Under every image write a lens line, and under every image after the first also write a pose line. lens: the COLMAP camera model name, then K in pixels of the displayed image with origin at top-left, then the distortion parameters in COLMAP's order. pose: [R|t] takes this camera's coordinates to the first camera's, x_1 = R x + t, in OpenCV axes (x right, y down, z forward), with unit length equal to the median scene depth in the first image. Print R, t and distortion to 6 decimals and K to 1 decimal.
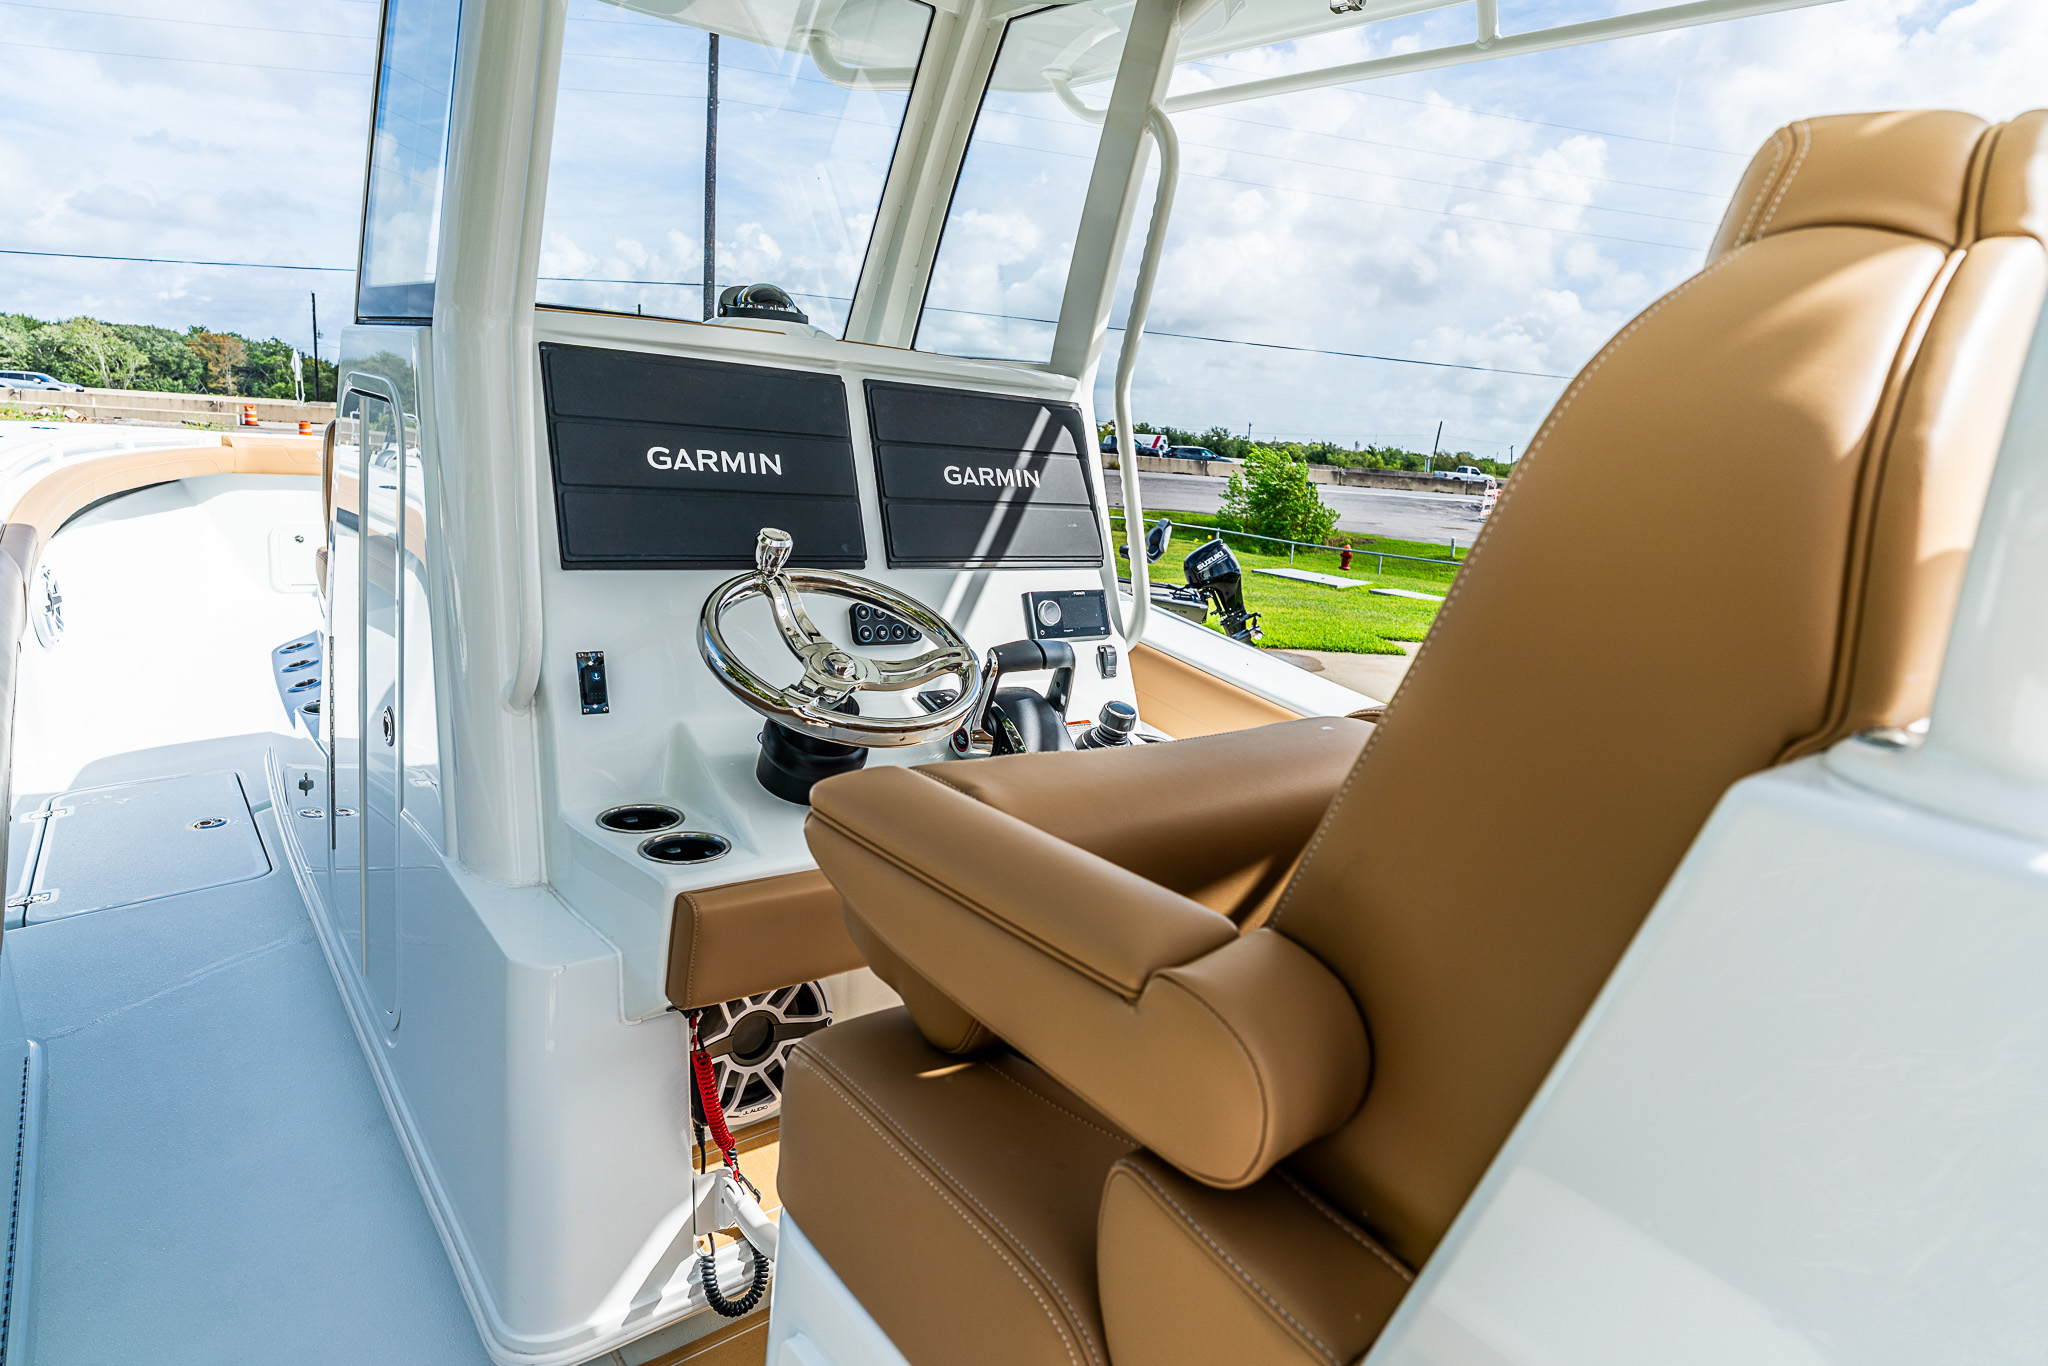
lens RADIAL K [[1147.6, 0, 1013.2], [0, 1147.6, 679.7], [0, 0, 1]] dist [-0.063517, 0.029511]
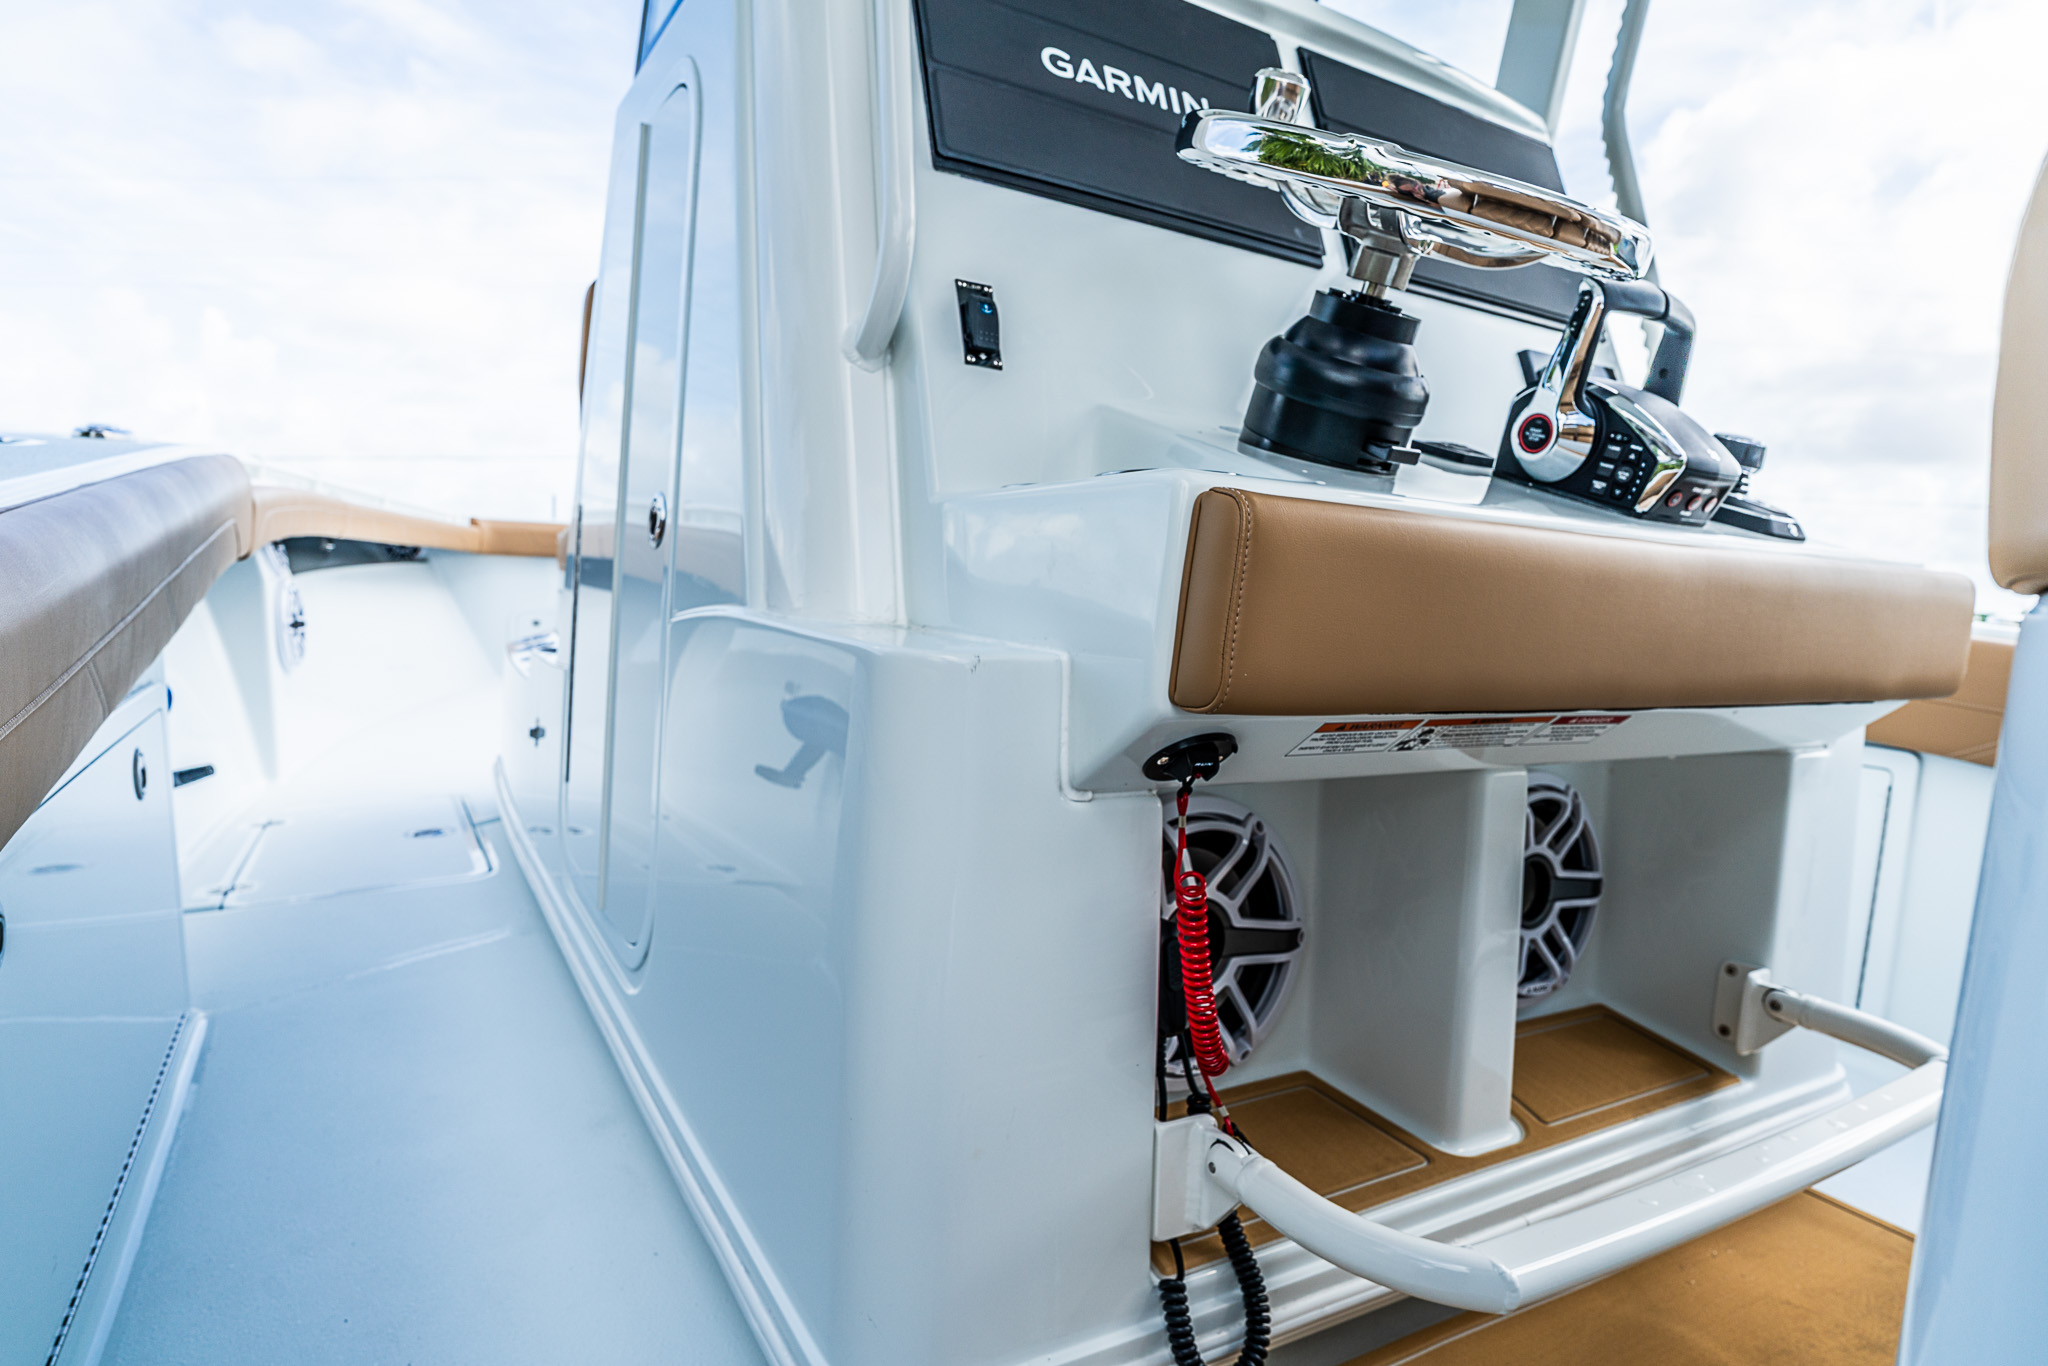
lens RADIAL K [[1147.6, 0, 1014.3], [0, 1147.6, 686.5], [0, 0, 1]] dist [-0.063517, 0.029511]
pose [[0.986678, -0.026151, -0.160567, -0.228831], [0.002199, 0.989049, -0.147572, 0.275979], [0.162668, 0.145253, 0.975931, 0.366066]]
